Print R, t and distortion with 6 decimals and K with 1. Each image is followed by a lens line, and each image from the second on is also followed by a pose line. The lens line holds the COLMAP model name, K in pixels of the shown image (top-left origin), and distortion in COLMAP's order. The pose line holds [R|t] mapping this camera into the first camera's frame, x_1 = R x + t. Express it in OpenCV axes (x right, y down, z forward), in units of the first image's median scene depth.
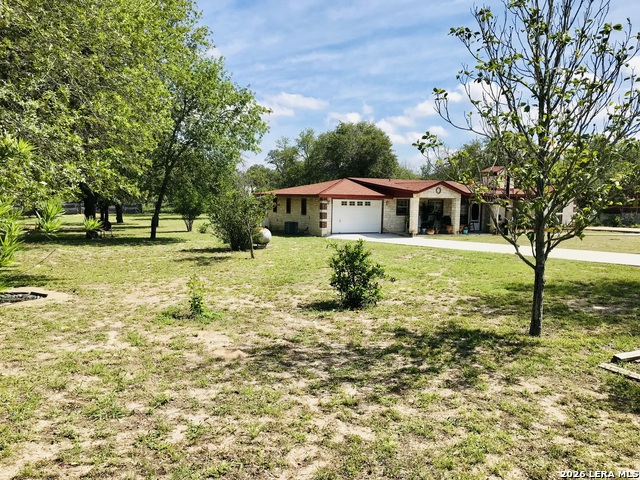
lens RADIAL K [[523.1, 0, 317.4], [0, 523.1, 239.4], [0, 0, 1]] dist [0.046371, -0.053581]
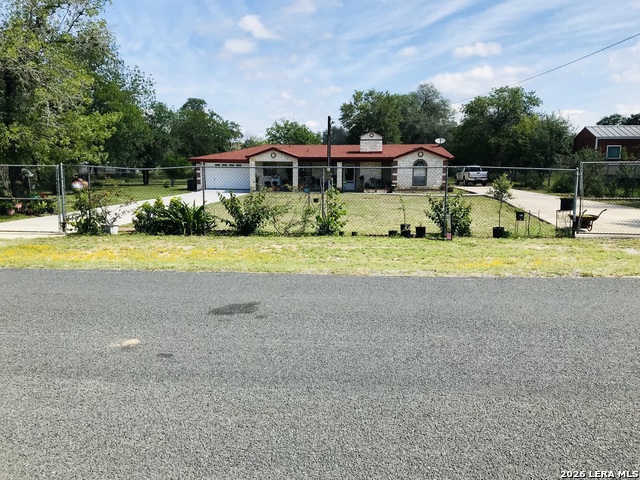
lens RADIAL K [[523.1, 0, 321.9], [0, 523.1, 248.5], [0, 0, 1]] dist [0.046371, -0.053581]
pose [[0.851479, 0.076534, -0.518773, 3.474416], [-0.030498, 0.994845, 0.096711, 0.007612], [0.523500, -0.066526, 0.849424, 0.003550]]
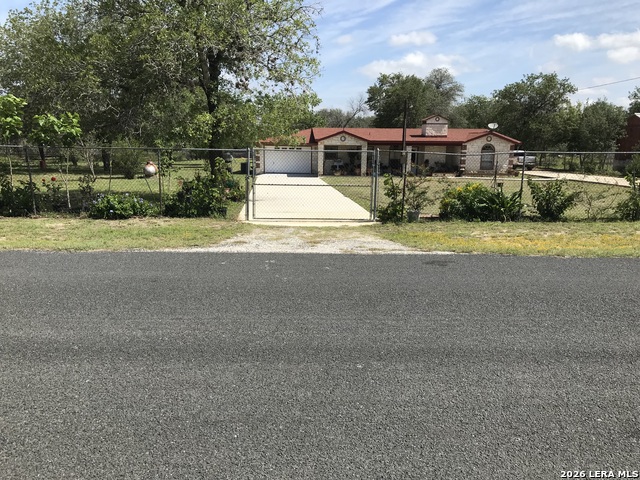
lens RADIAL K [[523.1, 0, 320.0], [0, 523.1, 246.0], [0, 0, 1]] dist [0.046371, -0.053581]
pose [[0.902278, 0.079799, -0.423706, 2.531684], [-0.031412, 0.992278, 0.119988, 0.033782], [0.430009, -0.094953, 0.897817, -0.474115]]
